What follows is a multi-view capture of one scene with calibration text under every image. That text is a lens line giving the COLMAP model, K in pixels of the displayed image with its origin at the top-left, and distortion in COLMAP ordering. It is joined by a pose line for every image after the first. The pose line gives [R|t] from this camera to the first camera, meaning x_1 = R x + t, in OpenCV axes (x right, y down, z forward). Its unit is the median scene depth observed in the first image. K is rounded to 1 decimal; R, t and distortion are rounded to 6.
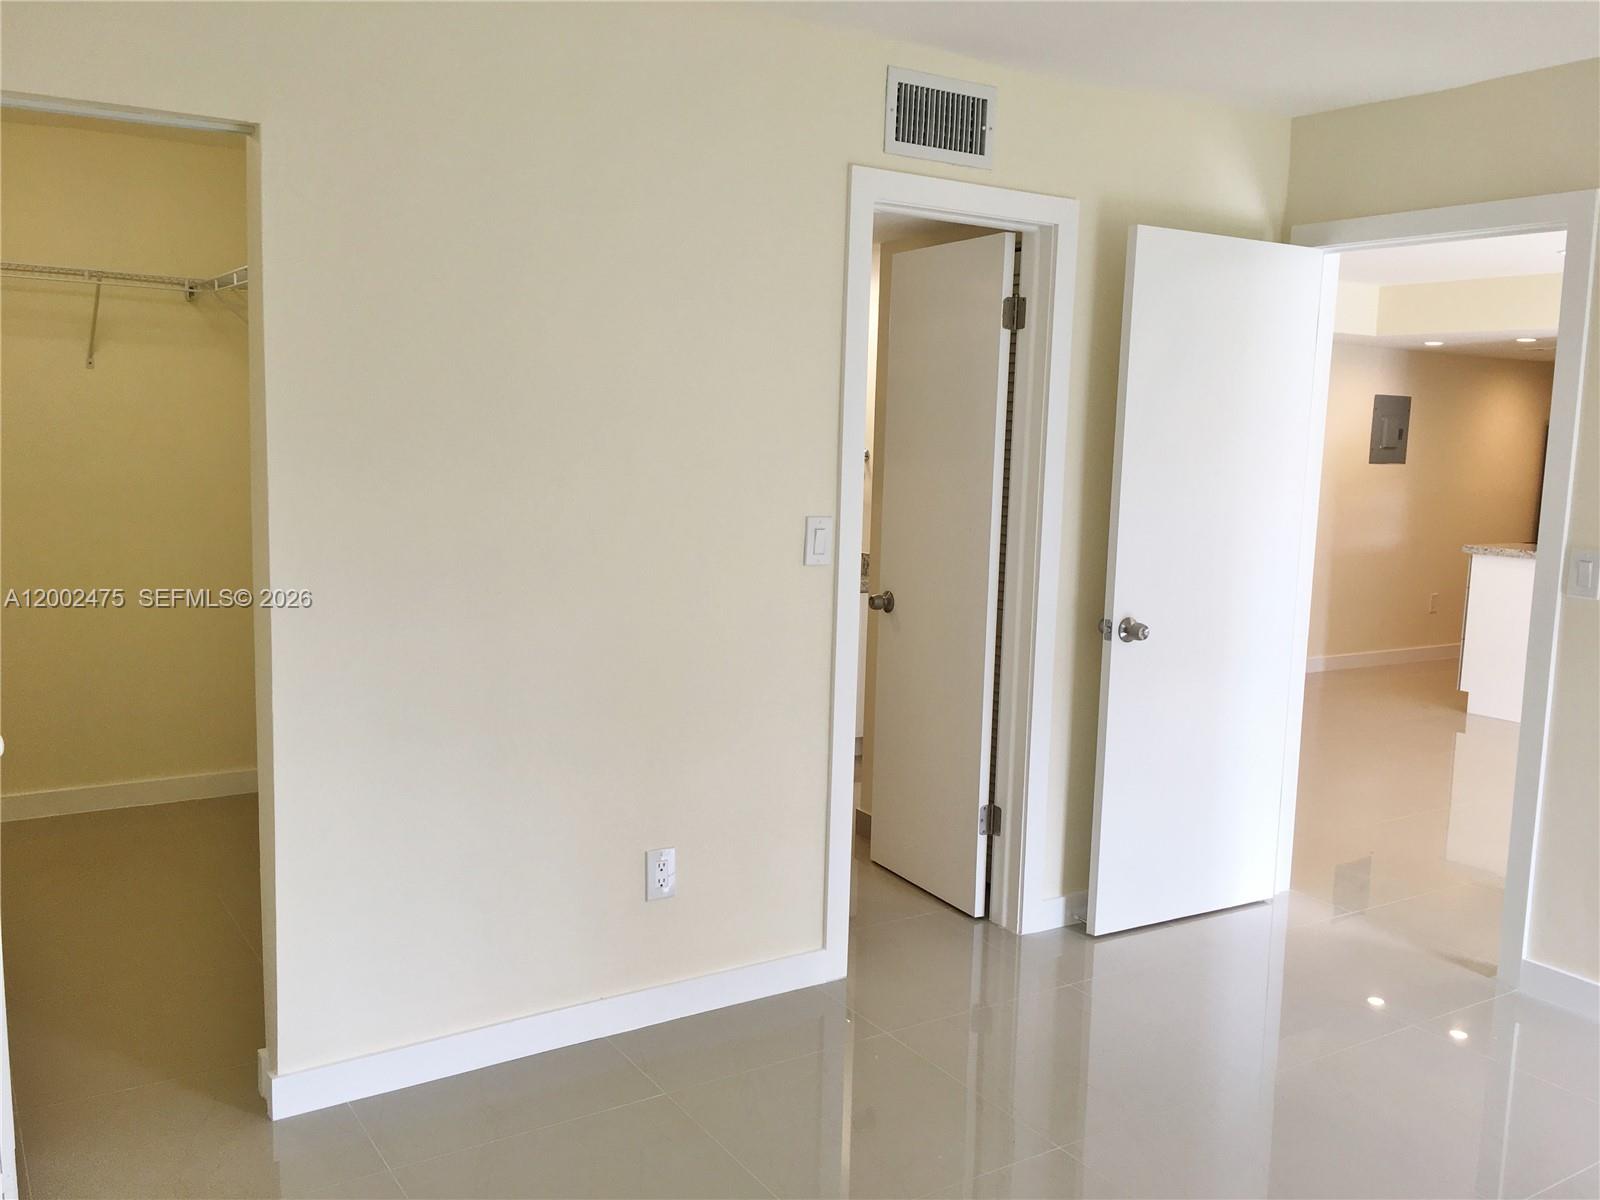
lens RADIAL K [[1376.2, 0, 813.6], [0, 1376.2, 606.3], [0, 0, 1]] dist [0.060787, -0.068989]
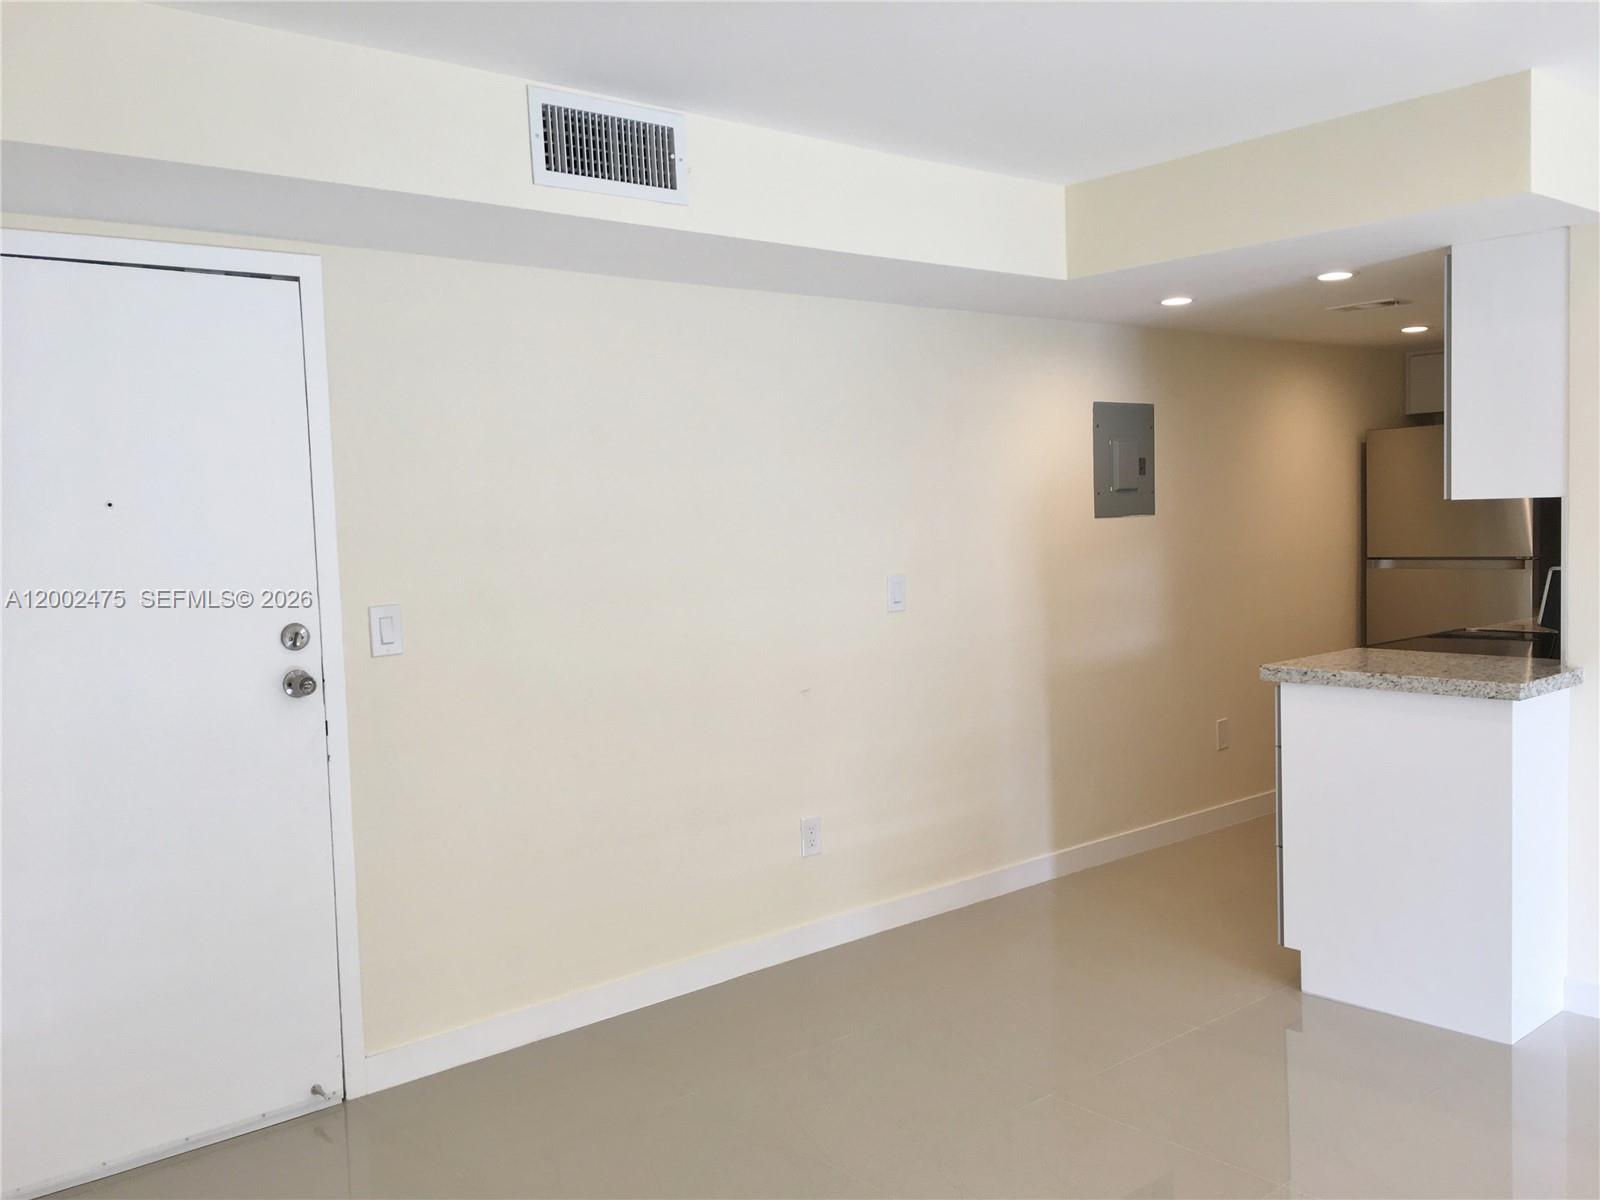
lens RADIAL K [[1376.2, 0, 802.0], [0, 1376.2, 594.1], [0, 0, 1]] dist [0.060787, -0.068989]
pose [[0.990606, -0.069276, 0.117902, 0.204782], [0.077711, 0.994619, -0.068508, -0.040002], [-0.112521, 0.077027, 0.990659, 0.433687]]
